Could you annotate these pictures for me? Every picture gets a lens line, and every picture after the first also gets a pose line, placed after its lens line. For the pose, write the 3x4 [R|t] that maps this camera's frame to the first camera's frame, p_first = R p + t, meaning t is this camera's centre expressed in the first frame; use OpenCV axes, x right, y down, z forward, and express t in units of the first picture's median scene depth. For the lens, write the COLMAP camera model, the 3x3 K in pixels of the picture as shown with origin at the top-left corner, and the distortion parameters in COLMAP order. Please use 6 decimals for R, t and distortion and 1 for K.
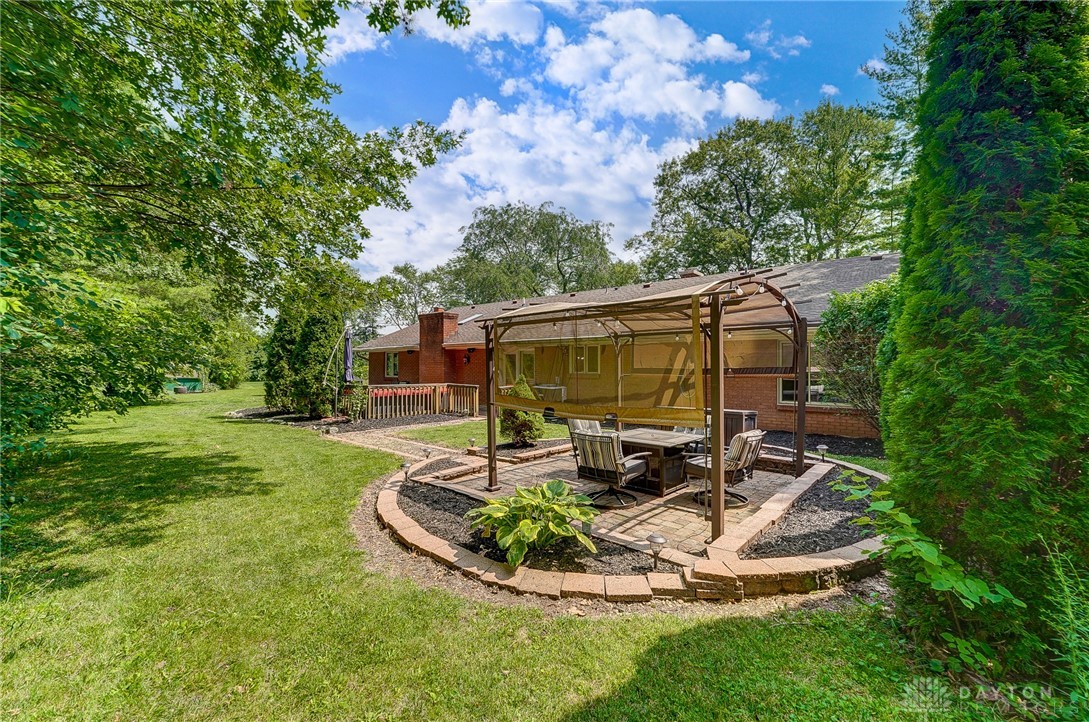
lens RADIAL K [[452.2, 0, 546.3], [0, 452.2, 358.3], [0, 0, 1]] dist [-0.032451, 0.003409]
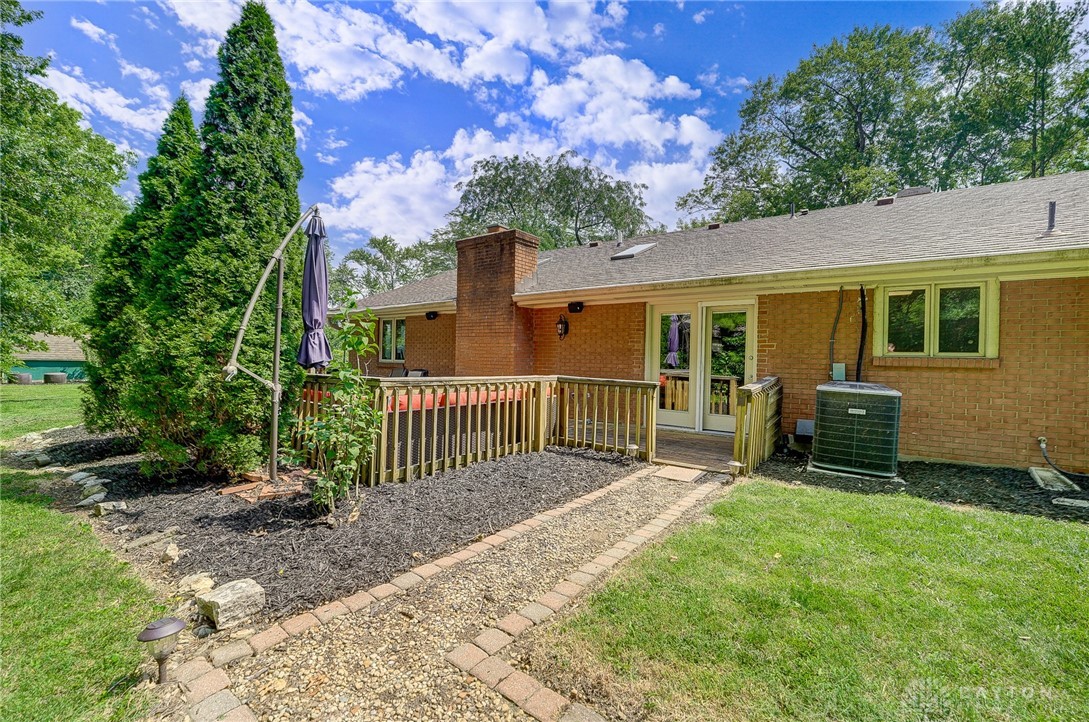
lens RADIAL K [[452.2, 0, 543.1], [0, 452.2, 360.5], [0, 0, 1]] dist [-0.032451, 0.003409]
pose [[0.998148, 0.018848, 0.057831, -0.215066], [-0.020078, 0.999583, 0.020761, 0.027897], [-0.057416, -0.021884, 0.998110, 0.486297]]
